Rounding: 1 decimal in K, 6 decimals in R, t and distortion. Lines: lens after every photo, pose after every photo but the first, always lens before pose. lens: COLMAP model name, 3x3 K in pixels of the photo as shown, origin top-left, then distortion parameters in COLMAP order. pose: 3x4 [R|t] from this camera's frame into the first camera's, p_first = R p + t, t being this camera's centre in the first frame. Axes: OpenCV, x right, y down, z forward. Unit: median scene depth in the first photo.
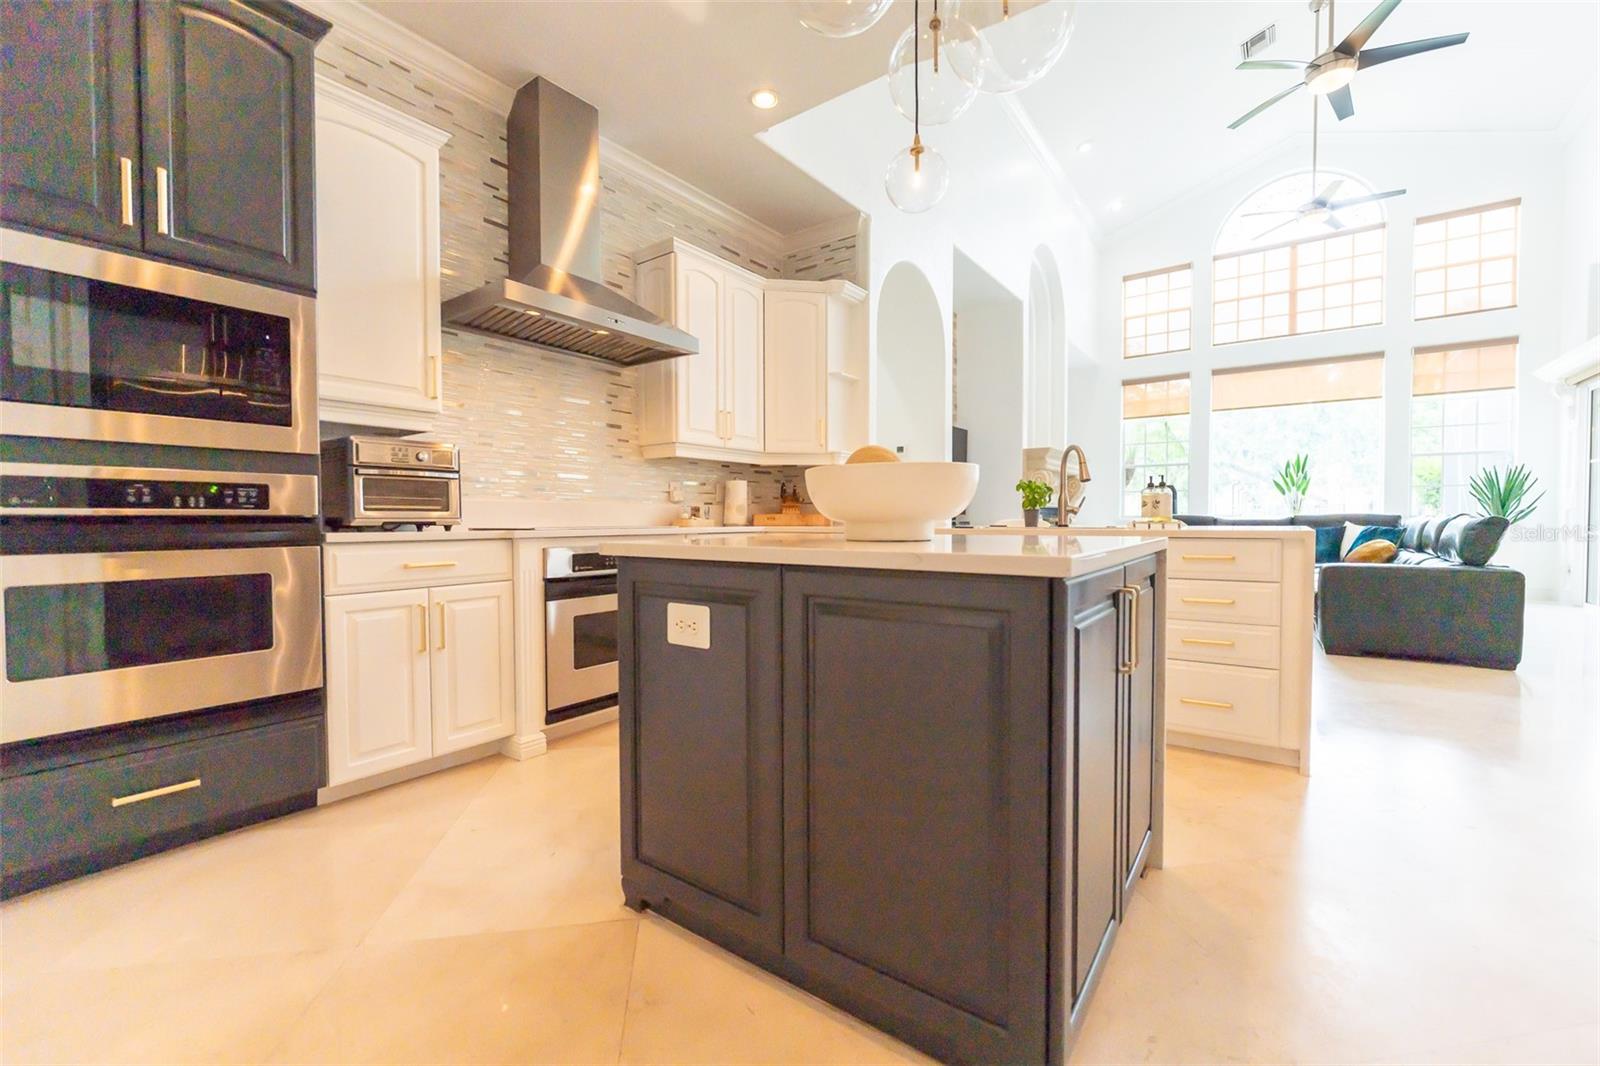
lens RADIAL K [[657.2, 0, 799.6], [0, 657.2, 530.7], [0, 0, 1]] dist [-0.004152, 0.000214]
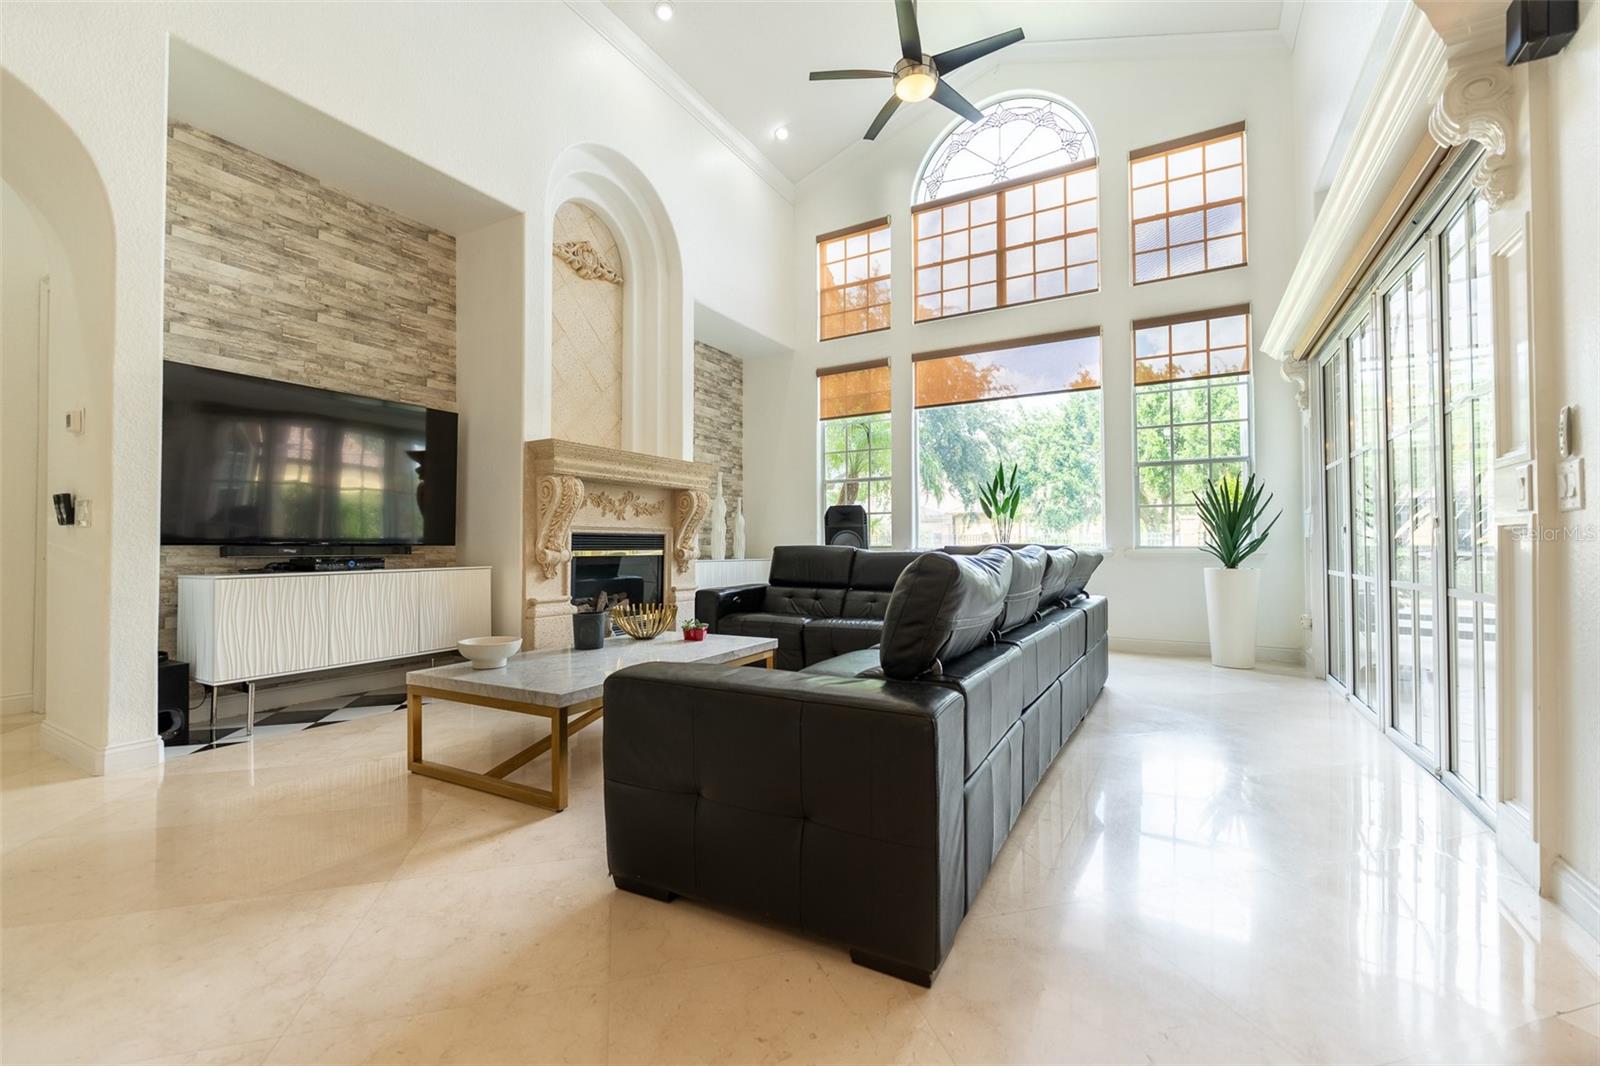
lens RADIAL K [[657.2, 0, 794.9], [0, 657.2, 528.5], [0, 0, 1]] dist [-0.004152, 0.000214]
pose [[0.994431, 0.002643, 0.105357, 0.441611], [0.002095, 0.998992, -0.044830, -0.009257], [-0.105370, 0.044801, 0.993423, 0.284879]]
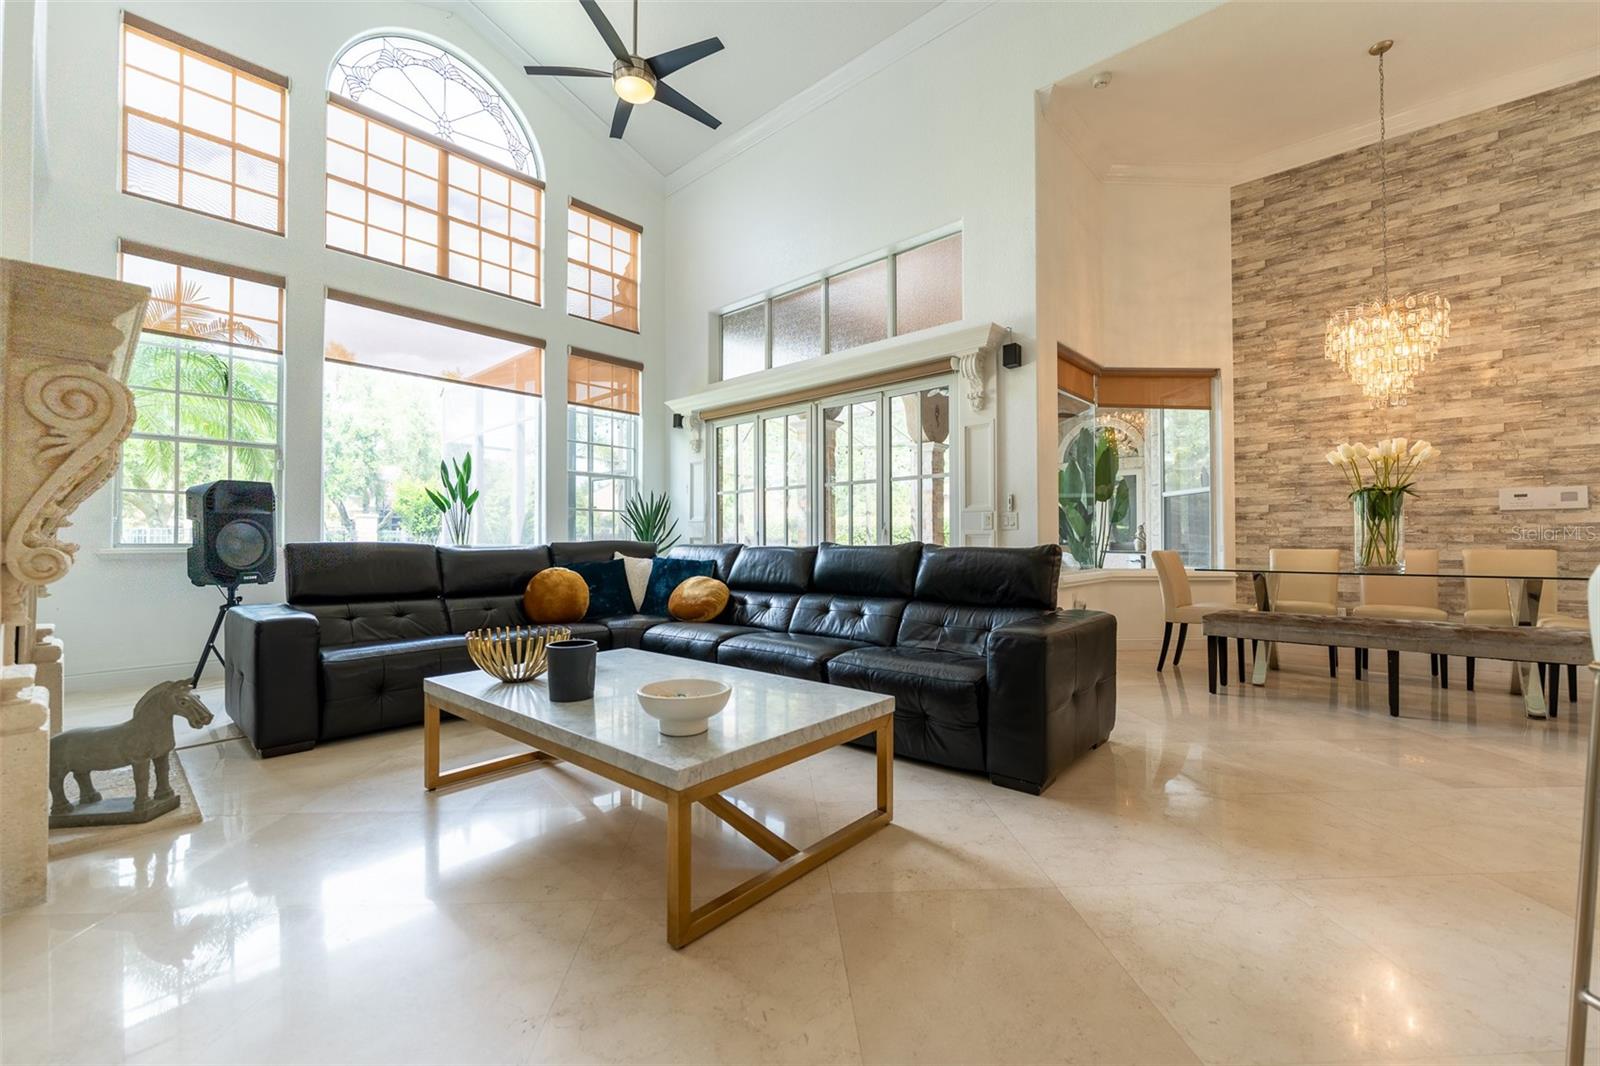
lens RADIAL K [[657.2, 0, 796.5], [0, 657.2, 532.7], [0, 0, 1]] dist [-0.004152, 0.000214]
pose [[0.102421, 0.016494, 0.994604, 0.113653], [0.019481, 0.999638, -0.018584, -0.013745], [-0.994550, 0.021279, 0.102063, 0.577249]]
